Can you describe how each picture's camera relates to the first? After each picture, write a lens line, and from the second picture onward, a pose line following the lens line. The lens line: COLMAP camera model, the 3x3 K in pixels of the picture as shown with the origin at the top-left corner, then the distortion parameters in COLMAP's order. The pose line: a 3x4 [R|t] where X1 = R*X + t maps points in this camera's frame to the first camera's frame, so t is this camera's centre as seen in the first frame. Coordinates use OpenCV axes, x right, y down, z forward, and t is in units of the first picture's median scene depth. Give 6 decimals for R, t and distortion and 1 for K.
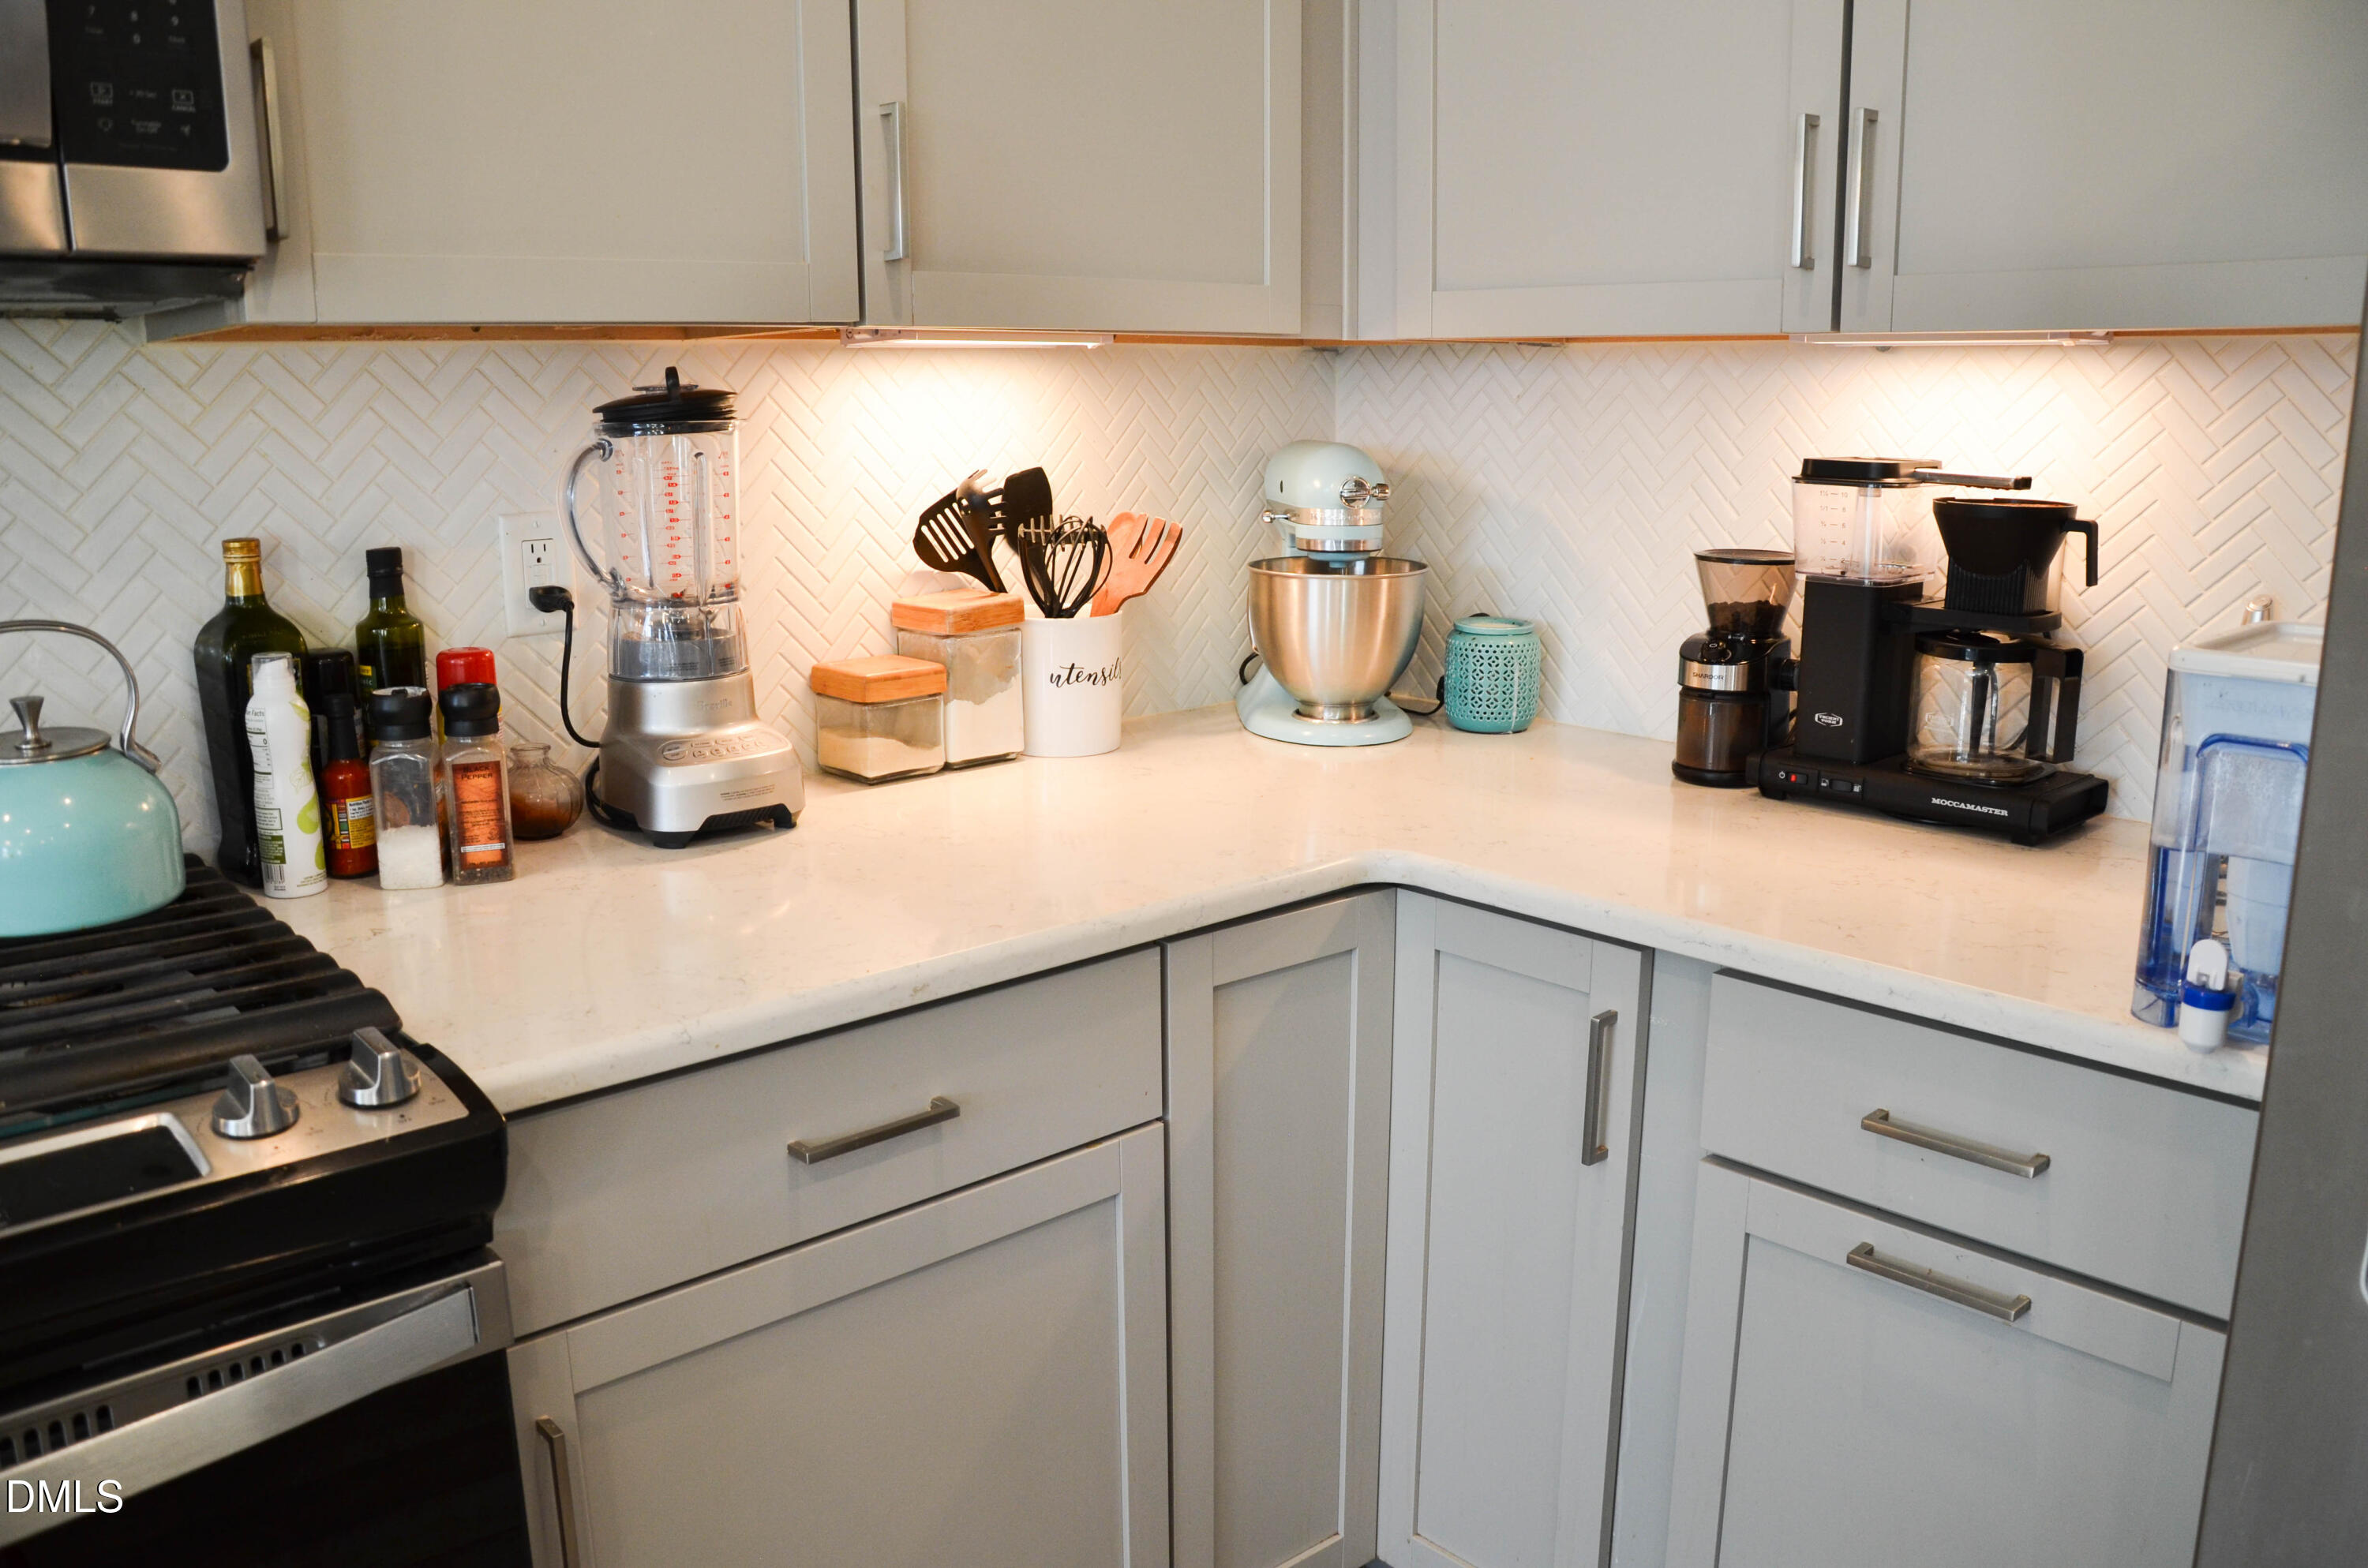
lens RADIAL K [[1861.7, 0, 1172.4], [0, 1861.7, 793.8], [0, 0, 1]] dist [-0.148235, 0.134100]
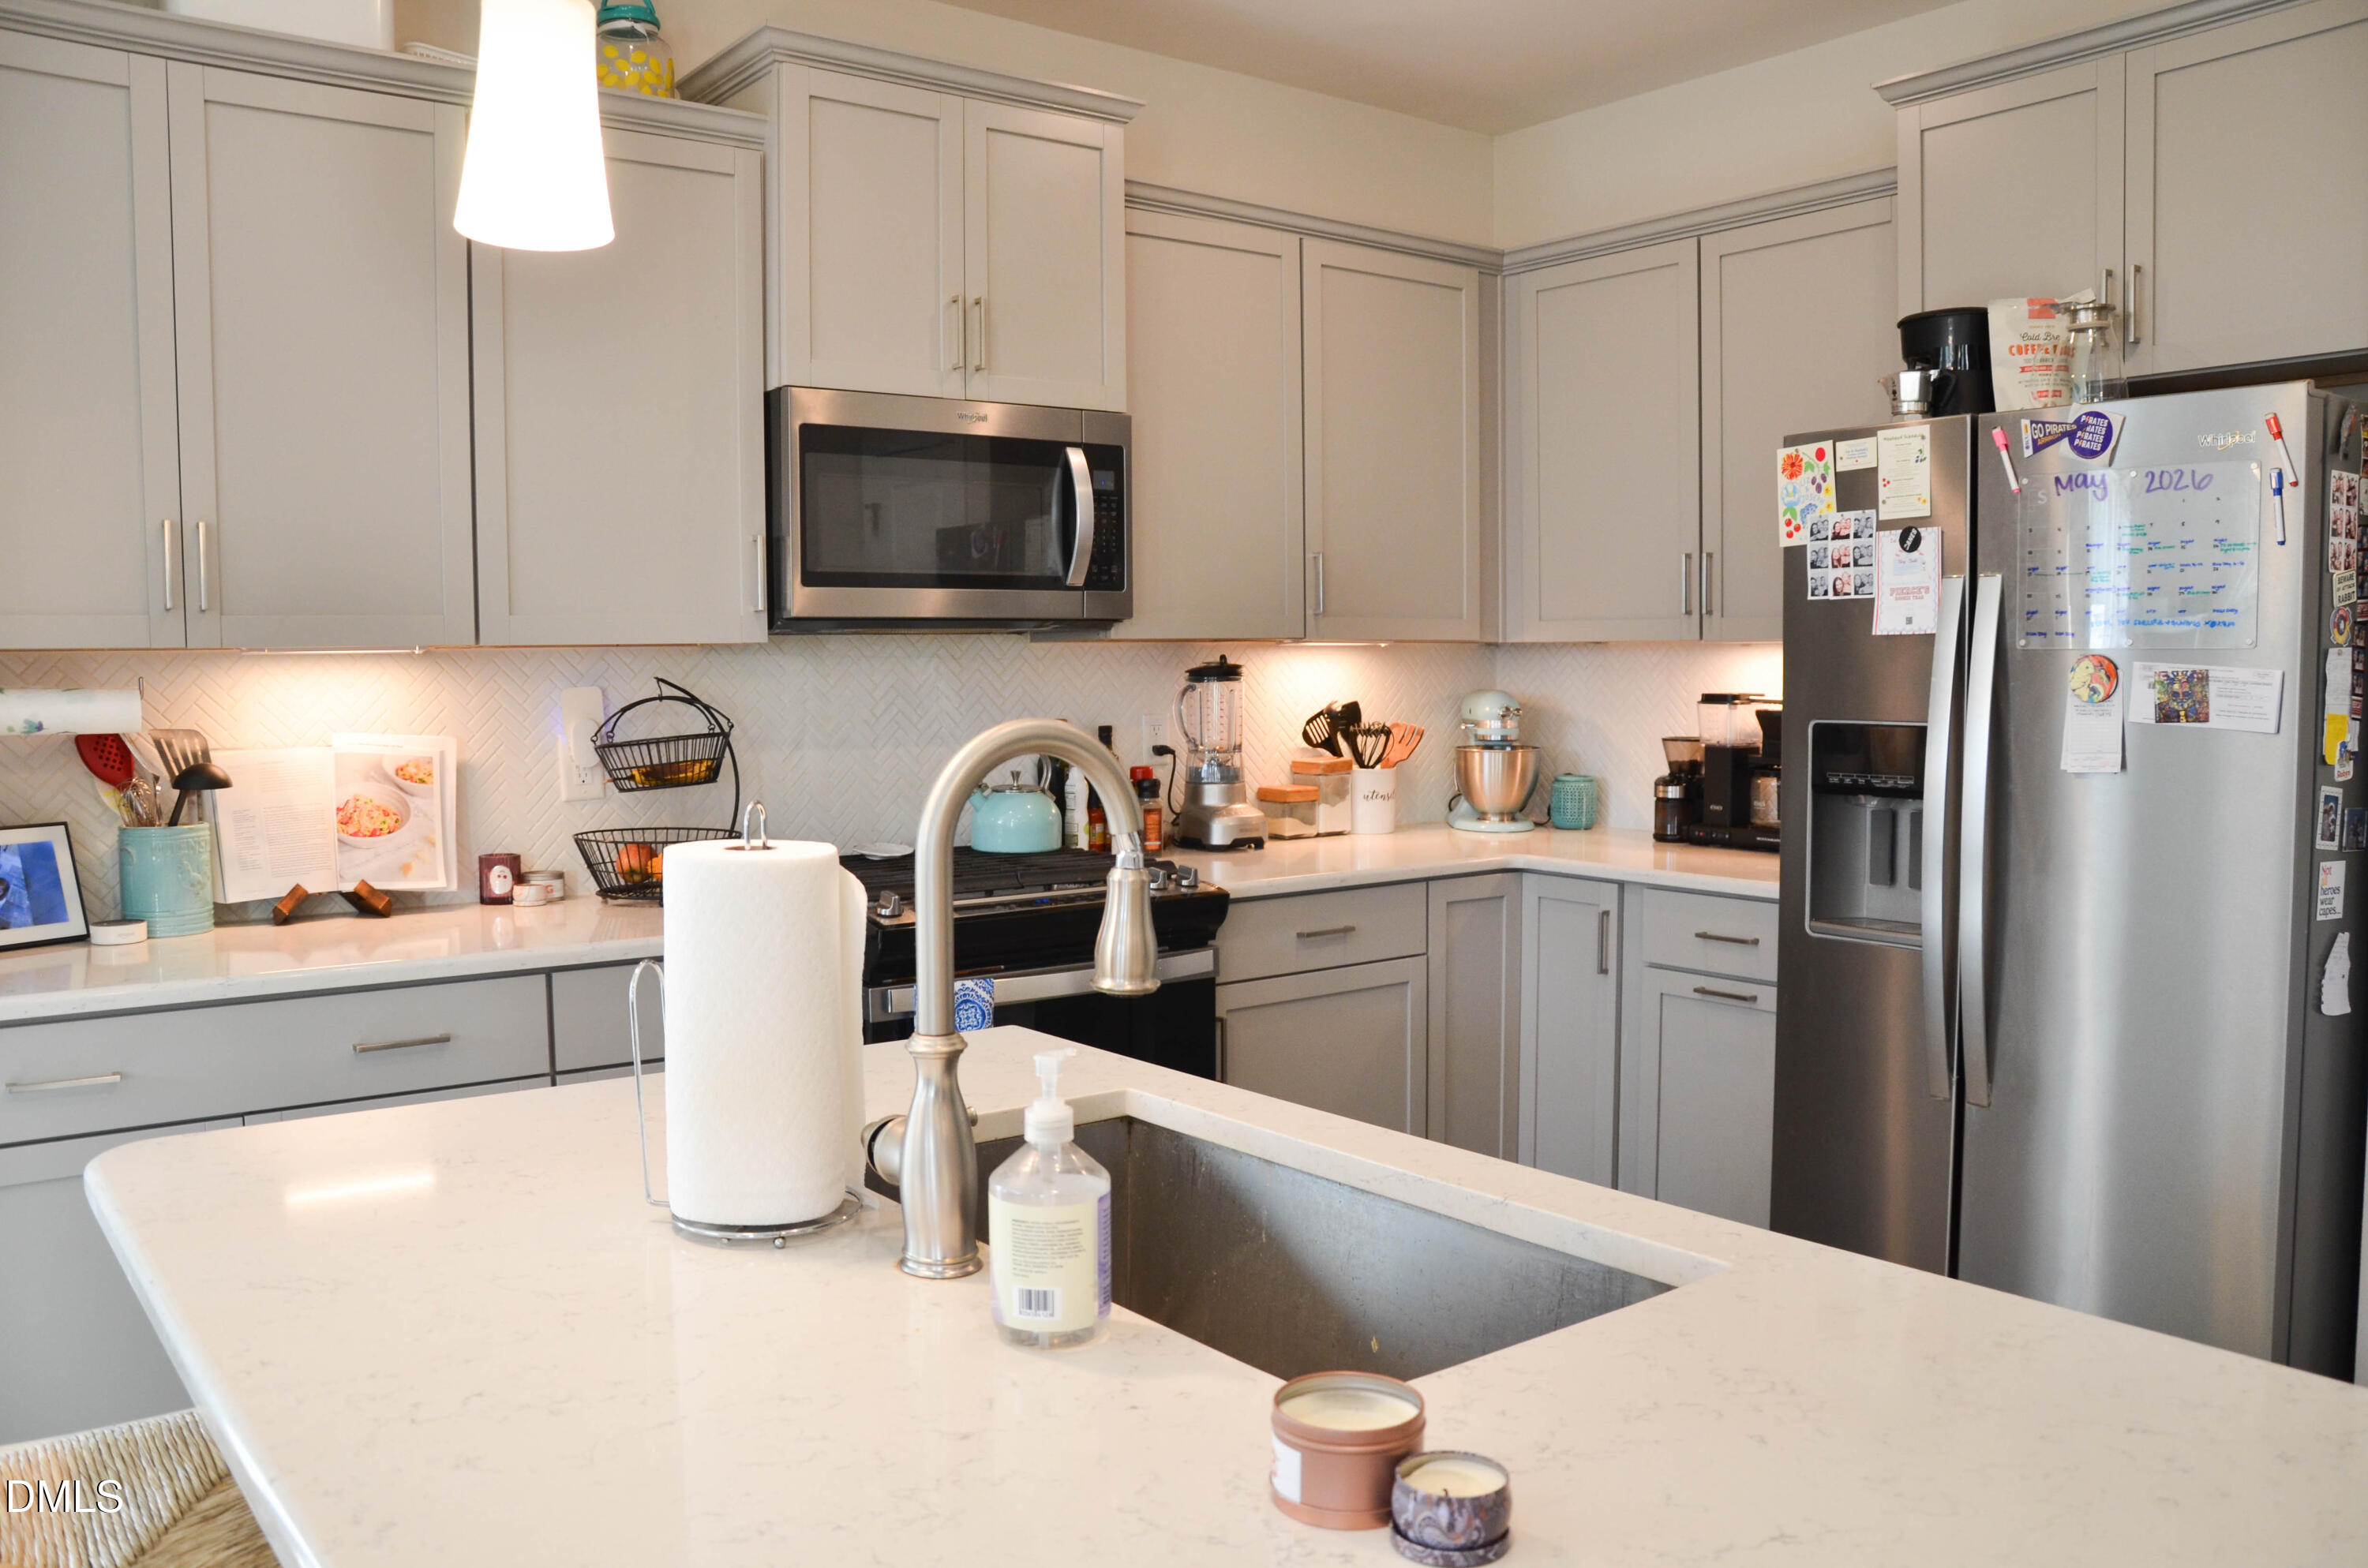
lens RADIAL K [[1861.7, 0, 1172.4], [0, 1861.7, 793.8], [0, 0, 1]] dist [-0.148235, 0.134100]
pose [[0.995841, 0.004798, -0.090984, -0.094539], [-0.017797, 0.989619, -0.142608, 0.257210], [0.089355, 0.143634, 0.985589, -1.198615]]
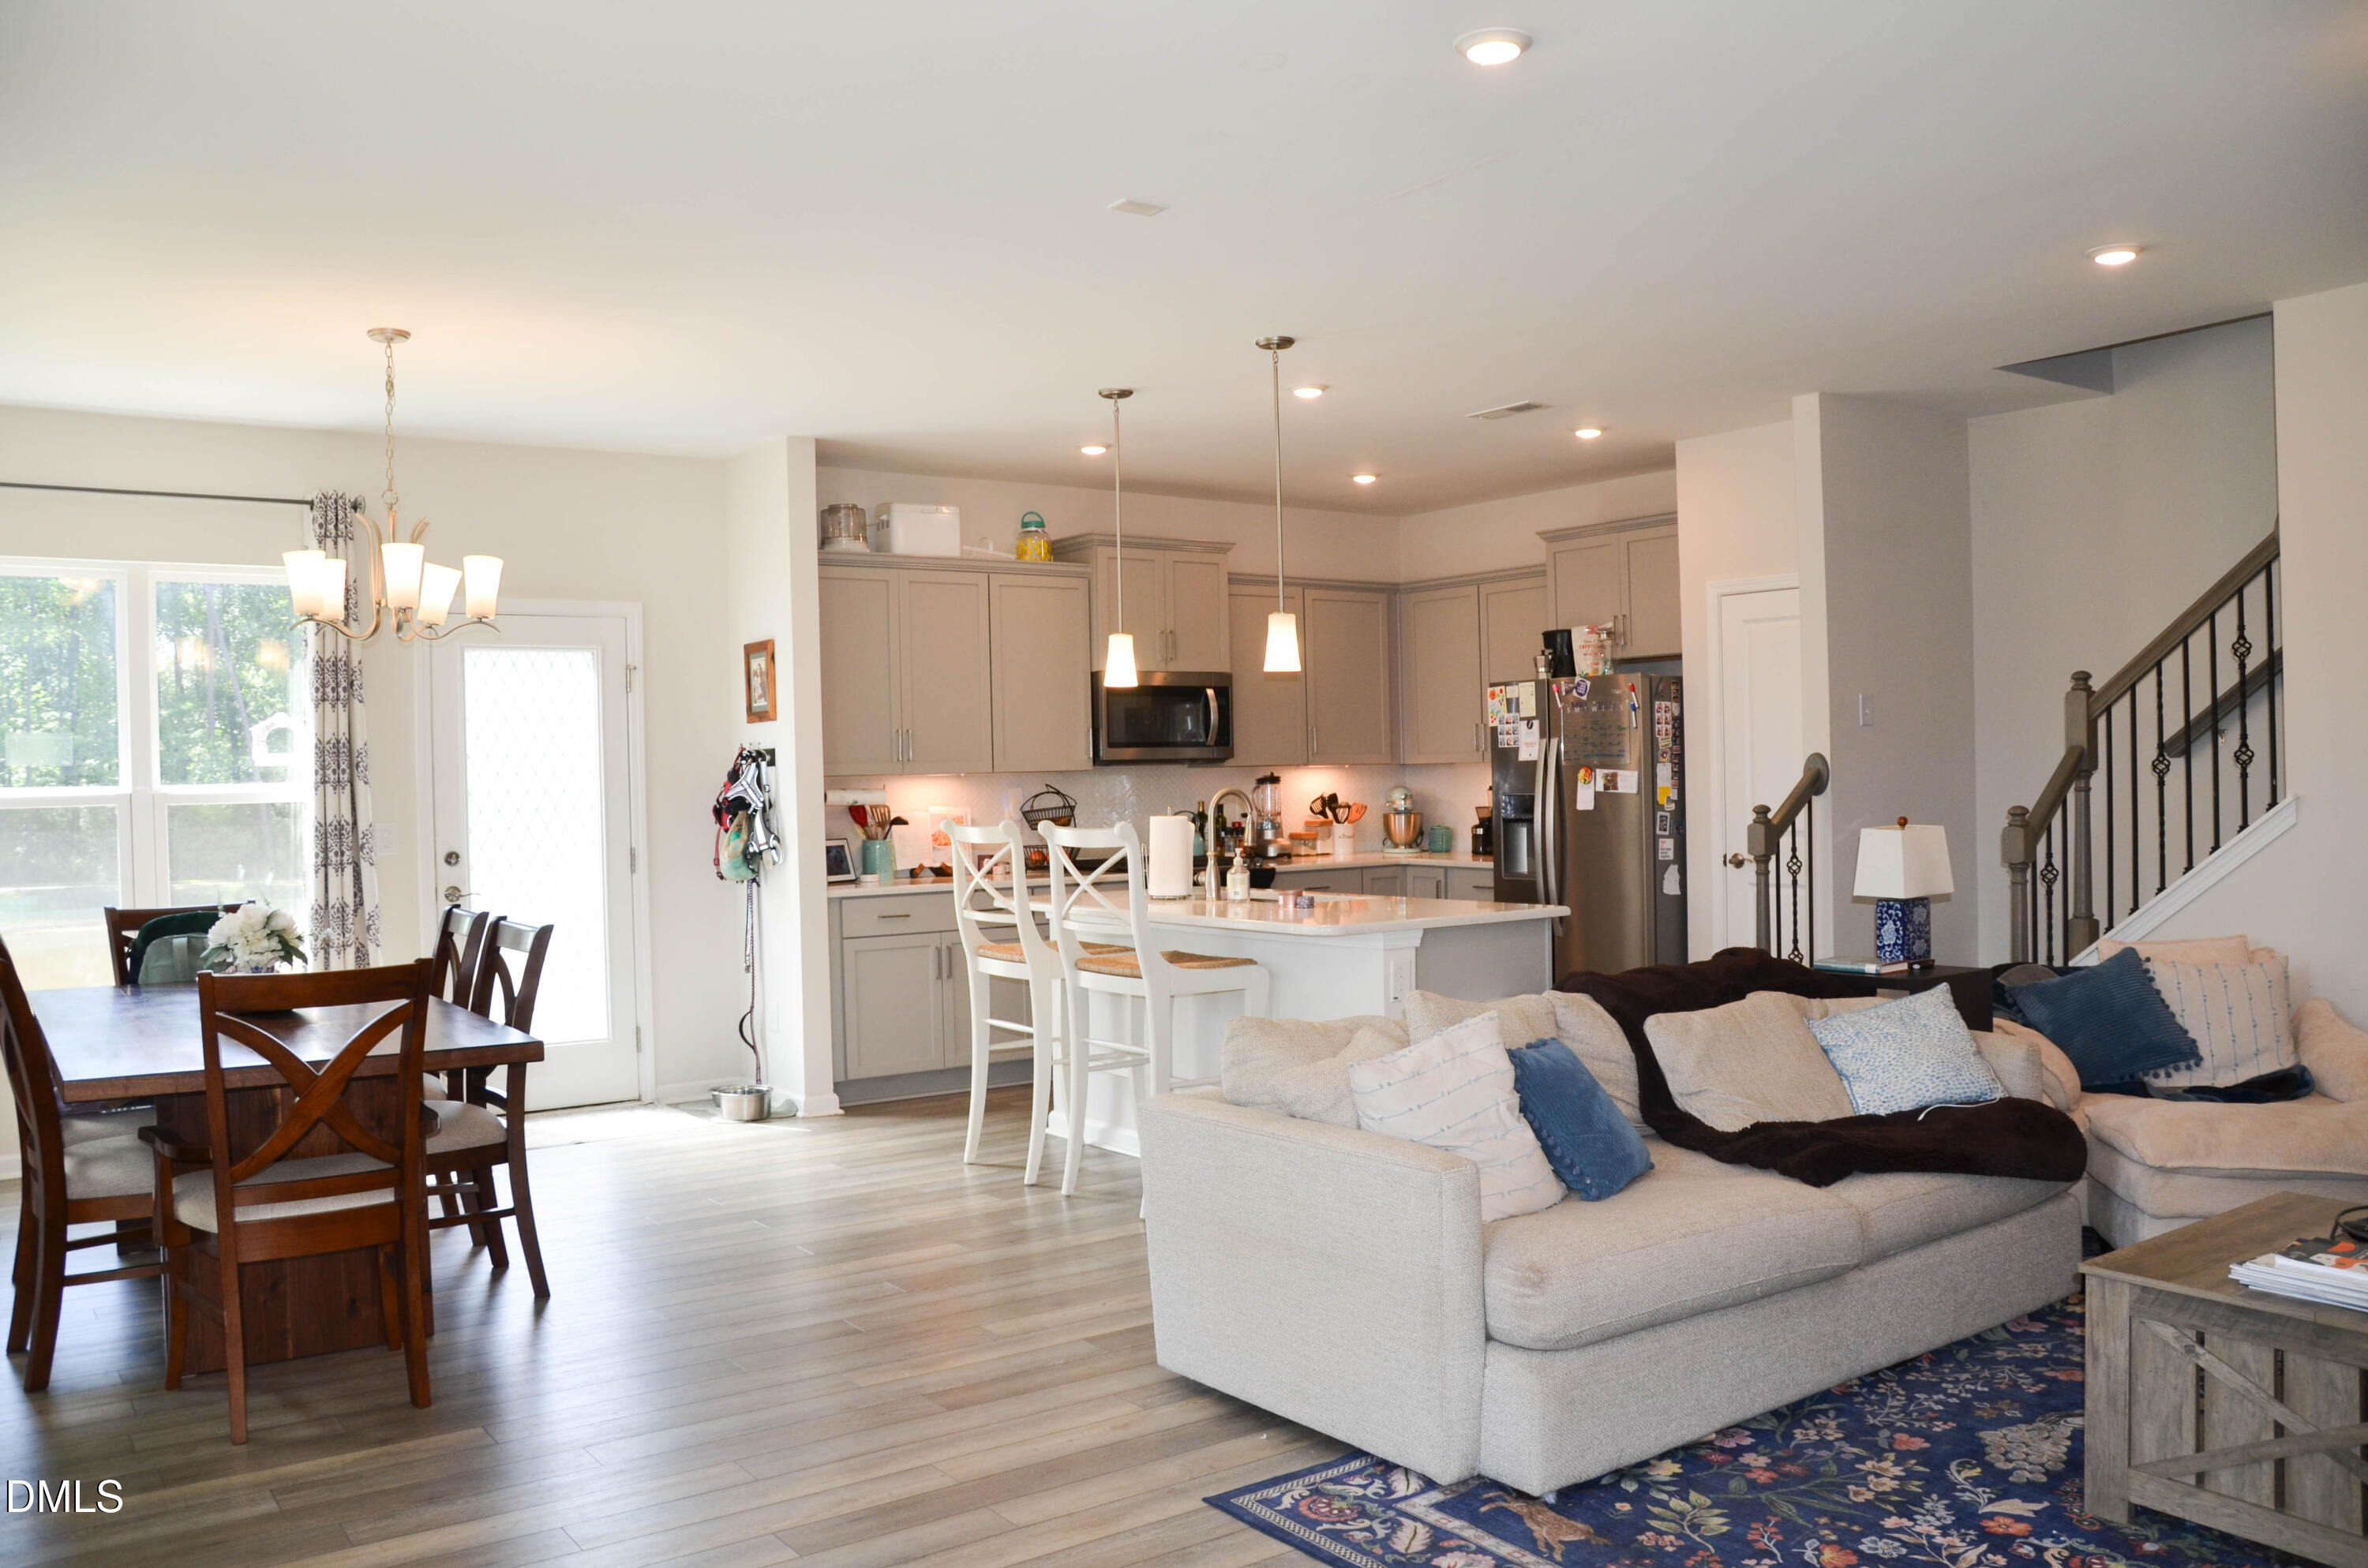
lens RADIAL K [[1861.7, 0, 1172.4], [0, 1861.7, 793.8], [0, 0, 1]] dist [-0.148235, 0.134100]
pose [[0.992429, -0.014951, -0.121907, 0.092998], [-0.010244, 0.979029, -0.203463, 0.815678], [0.122392, 0.203171, 0.971464, -3.740659]]
